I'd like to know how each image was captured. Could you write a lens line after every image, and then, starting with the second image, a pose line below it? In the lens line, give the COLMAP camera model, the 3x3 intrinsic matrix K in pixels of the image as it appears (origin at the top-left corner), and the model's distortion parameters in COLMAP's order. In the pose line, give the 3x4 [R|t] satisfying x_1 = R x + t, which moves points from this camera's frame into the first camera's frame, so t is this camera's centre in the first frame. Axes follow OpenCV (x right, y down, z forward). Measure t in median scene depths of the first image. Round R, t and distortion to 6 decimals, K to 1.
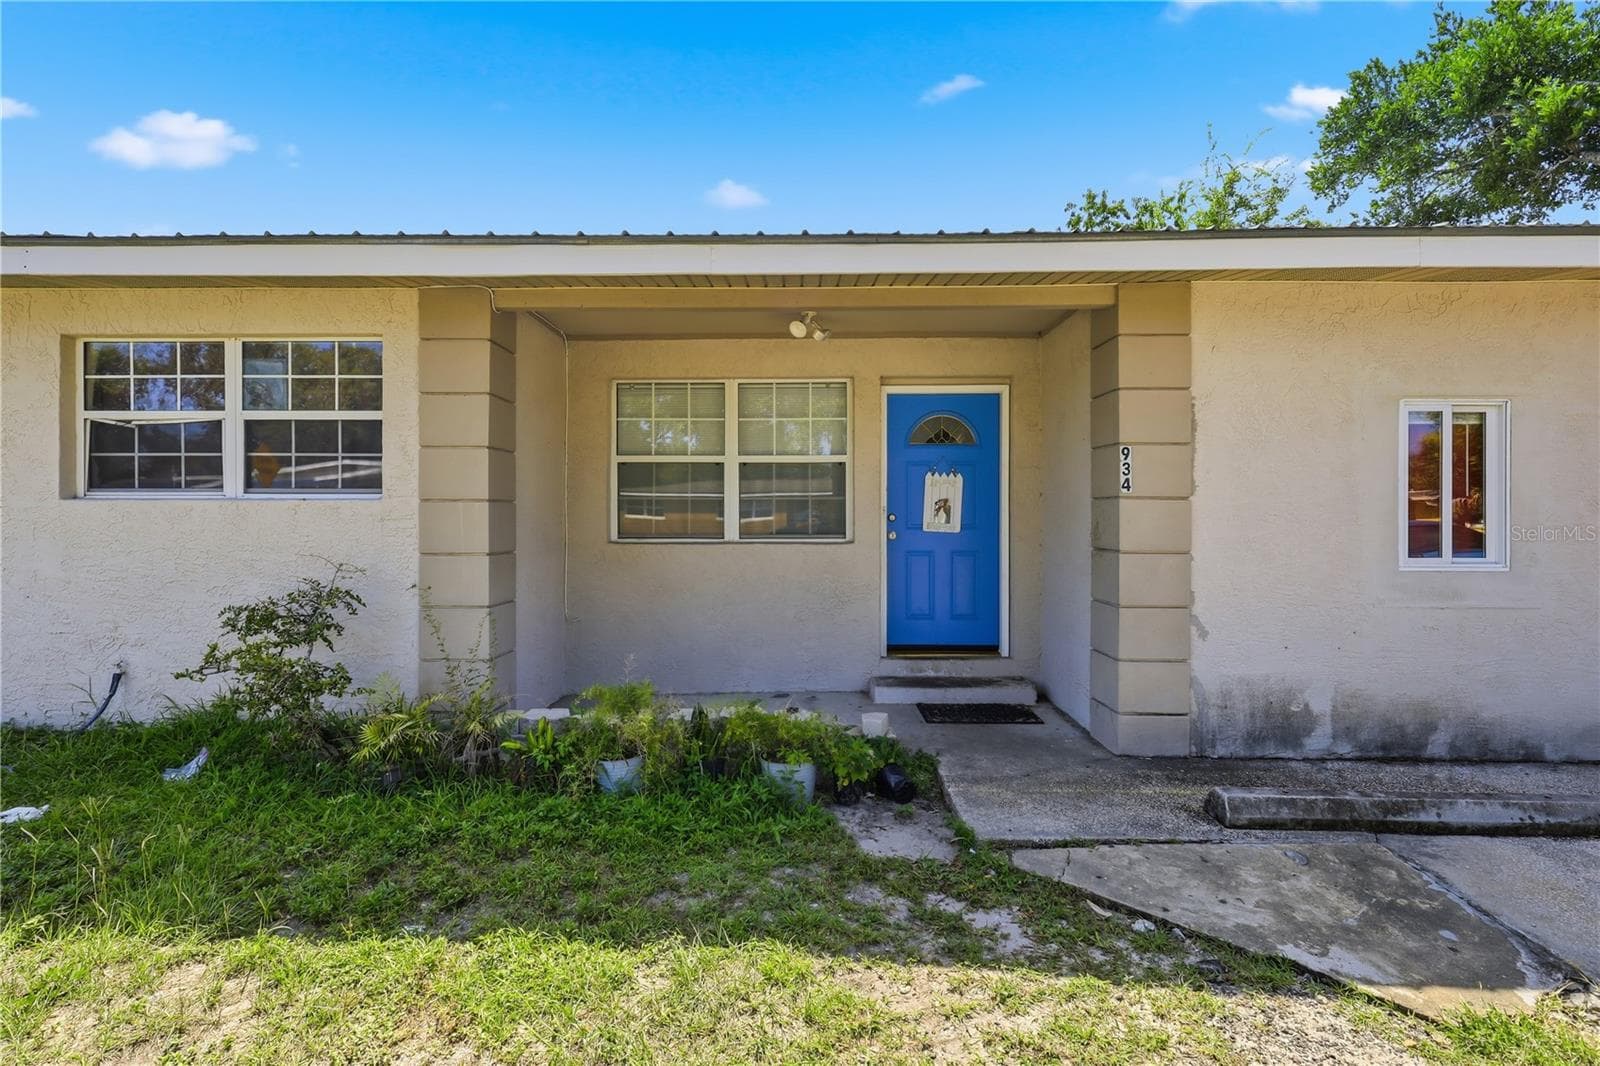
lens RADIAL K [[745.2, 0, 813.5], [0, 745.2, 522.5], [0, 0, 1]] dist [-0.000668, 0.000568]
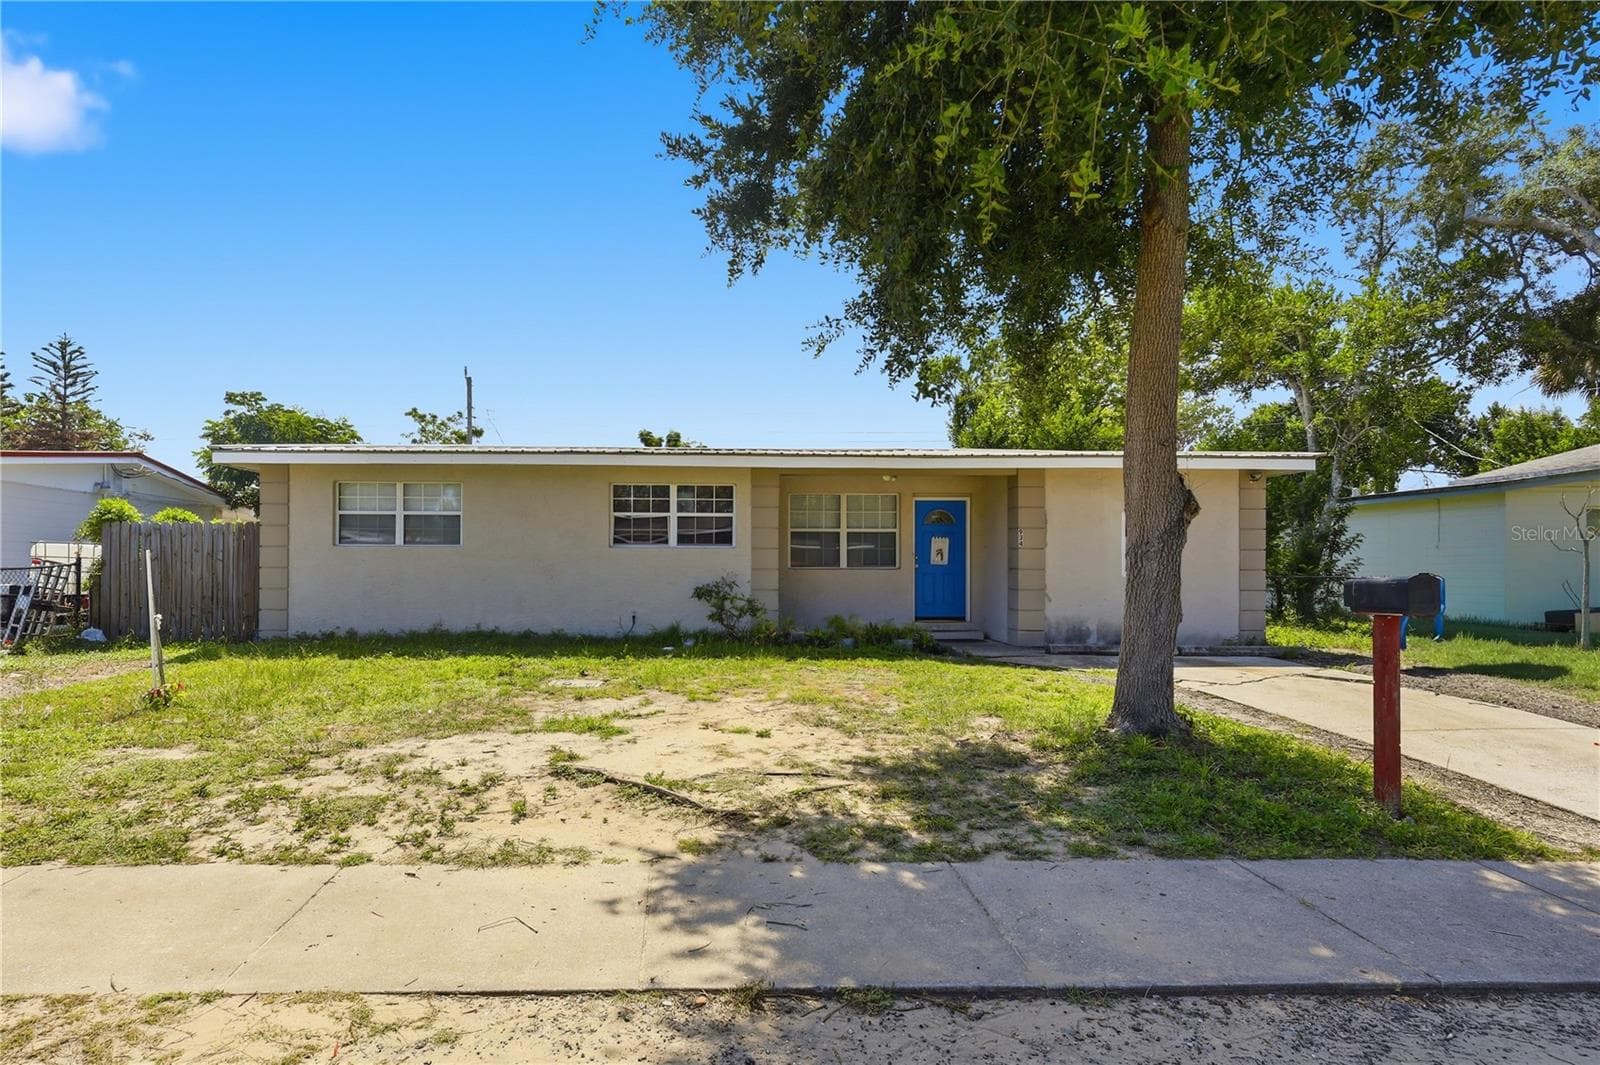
lens RADIAL K [[756.3, 0, 762.0], [0, 756.3, 571.1], [0, 0, 1]] dist [-0.002627, -0.000247]
pose [[0.998905, 0.002444, 0.046731, -0.618931], [-0.002225, 0.999986, -0.004749, 0.061241], [-0.046742, 0.004640, 0.998896, -1.626488]]
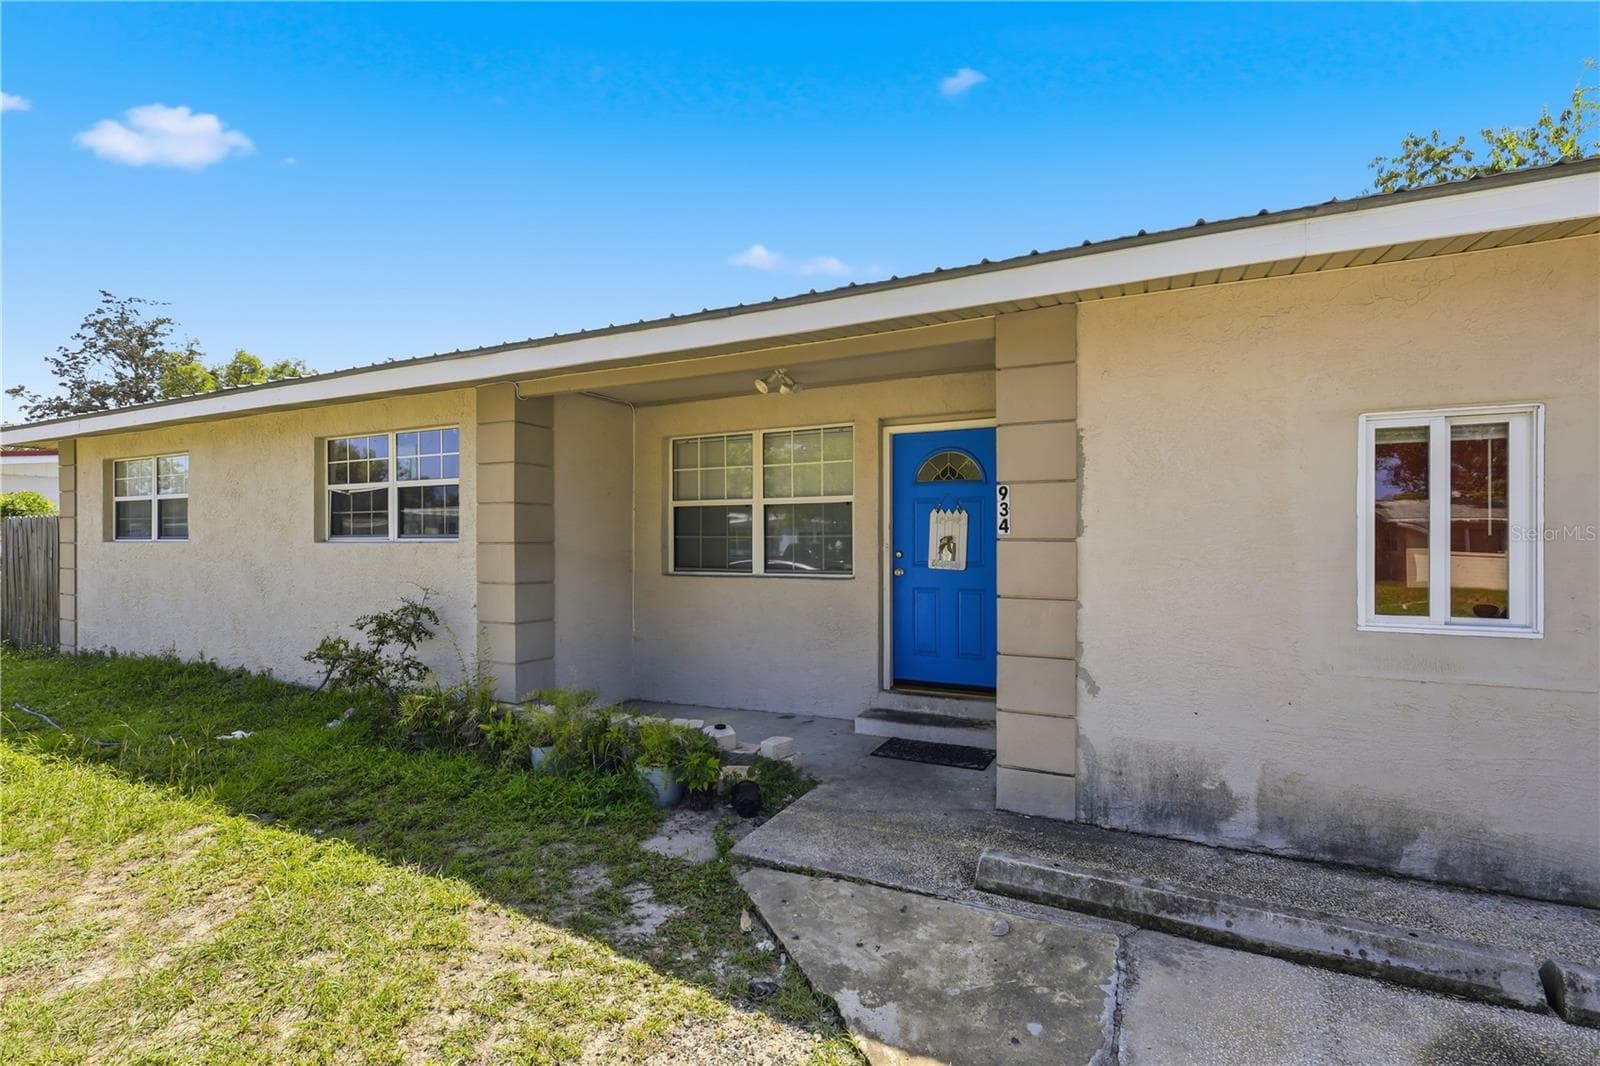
lens RADIAL K [[745.2, 0, 800.1], [0, 745.2, 541.6], [0, 0, 1]] dist [-0.000668, 0.000568]
pose [[0.902464, -0.001798, -0.430763, 0.592413], [-0.002254, 0.999958, -0.008897, -0.021127], [0.430760, 0.009000, 0.902421, 0.026822]]
